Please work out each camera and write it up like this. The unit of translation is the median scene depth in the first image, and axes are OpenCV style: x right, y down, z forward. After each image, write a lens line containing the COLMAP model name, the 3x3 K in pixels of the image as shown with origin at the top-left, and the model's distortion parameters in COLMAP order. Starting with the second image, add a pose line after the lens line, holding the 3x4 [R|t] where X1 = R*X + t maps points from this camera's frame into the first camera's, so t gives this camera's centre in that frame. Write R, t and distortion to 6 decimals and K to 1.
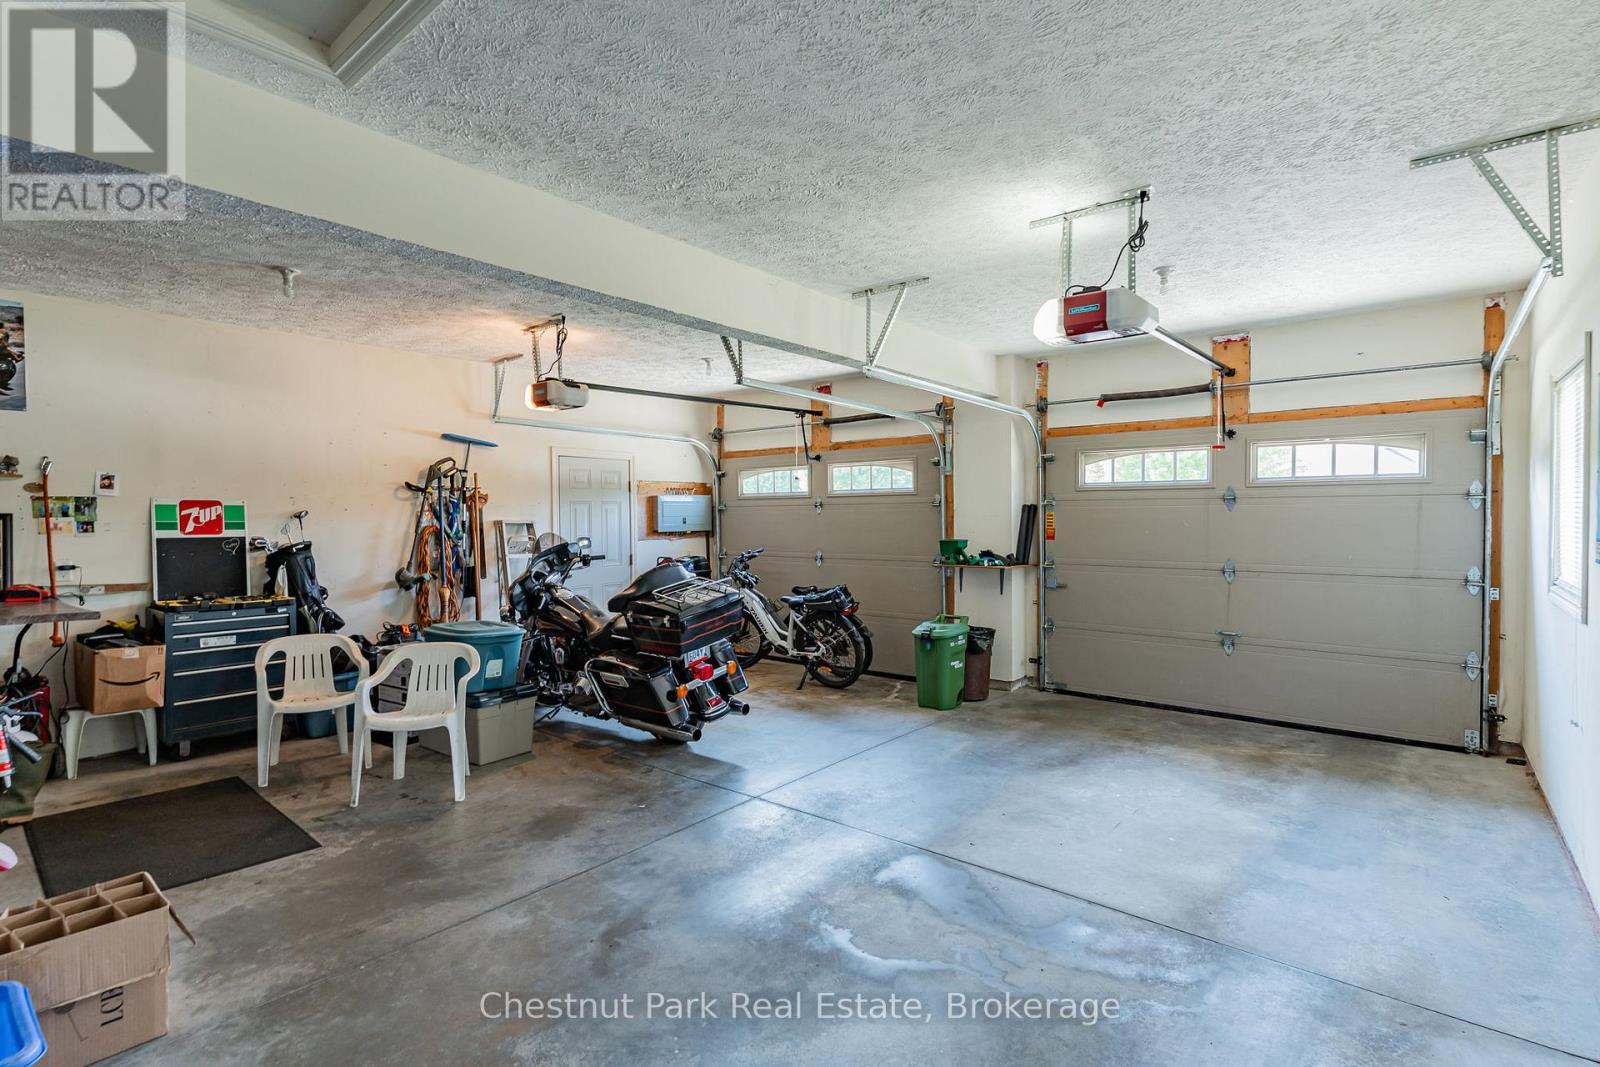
lens RADIAL K [[763.6, 0, 800.1], [0, 763.6, 527.4], [0, 0, 1]] dist [-0.002749, -0.000586]
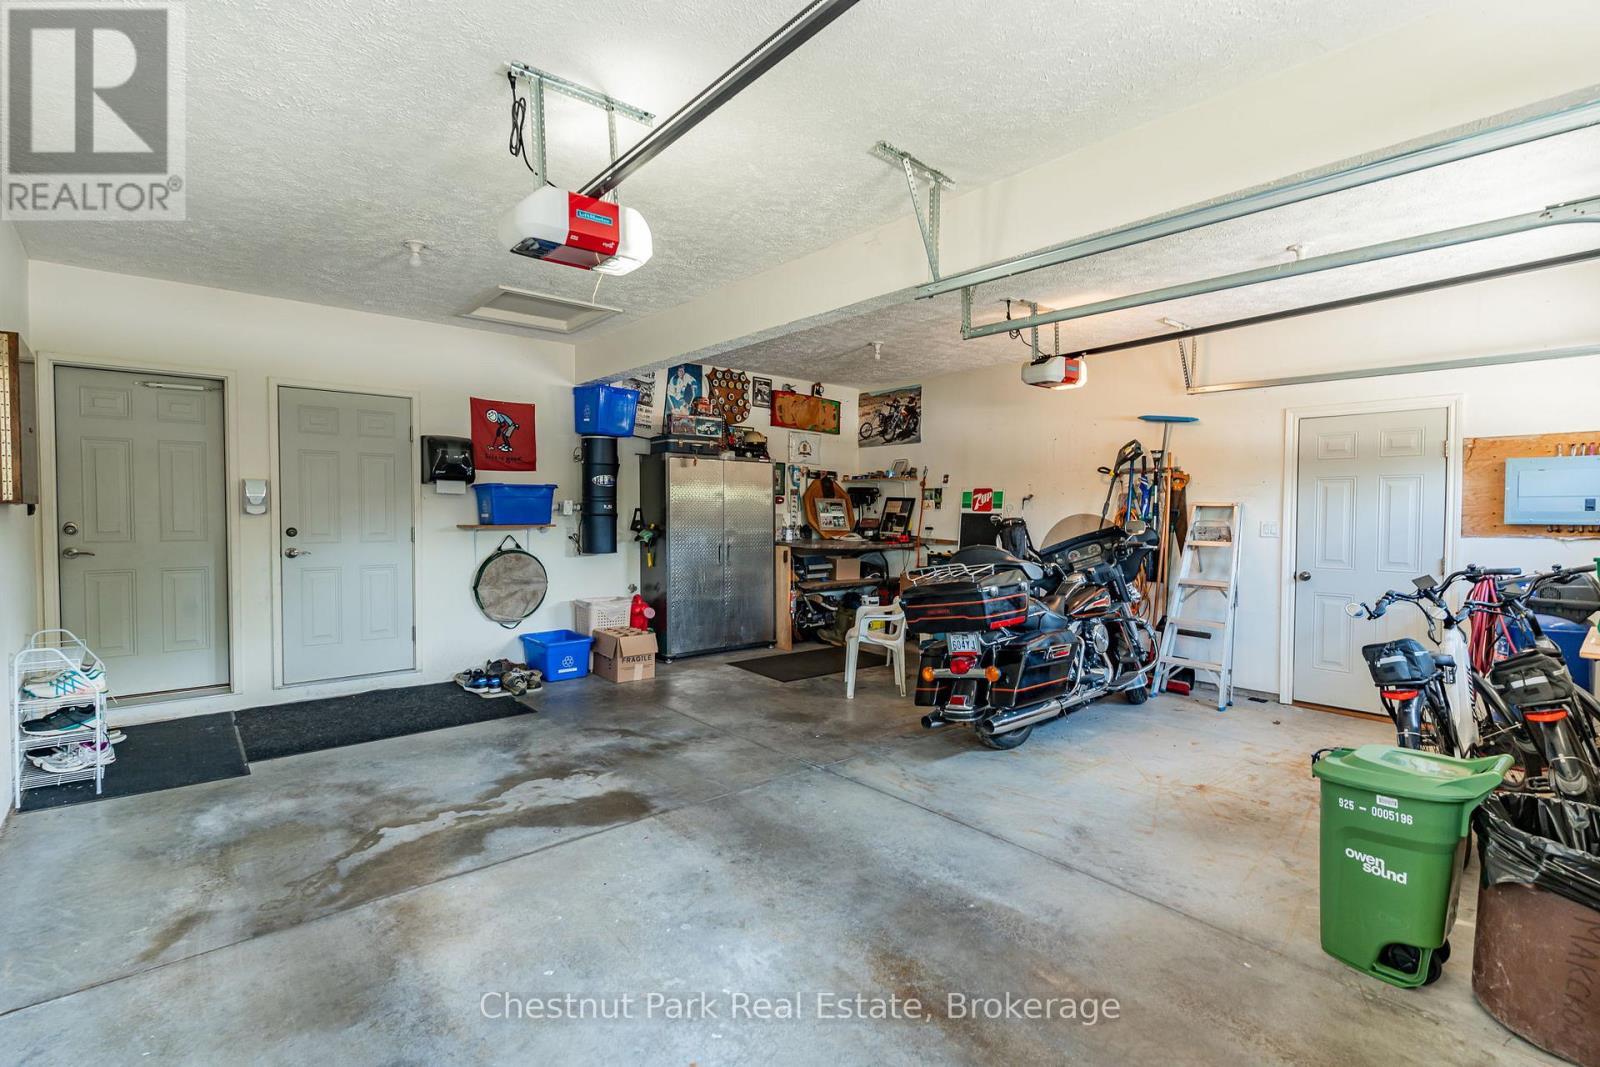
lens RADIAL K [[763.6, 0, 801.2], [0, 763.6, 530.7], [0, 0, 1]] dist [-0.002749, -0.000586]
pose [[-0.183388, 0.032038, -0.982518, 0.768241], [-0.017275, 0.999209, 0.035806, -0.000408], [0.982889, 0.023539, -0.182690, 0.941782]]
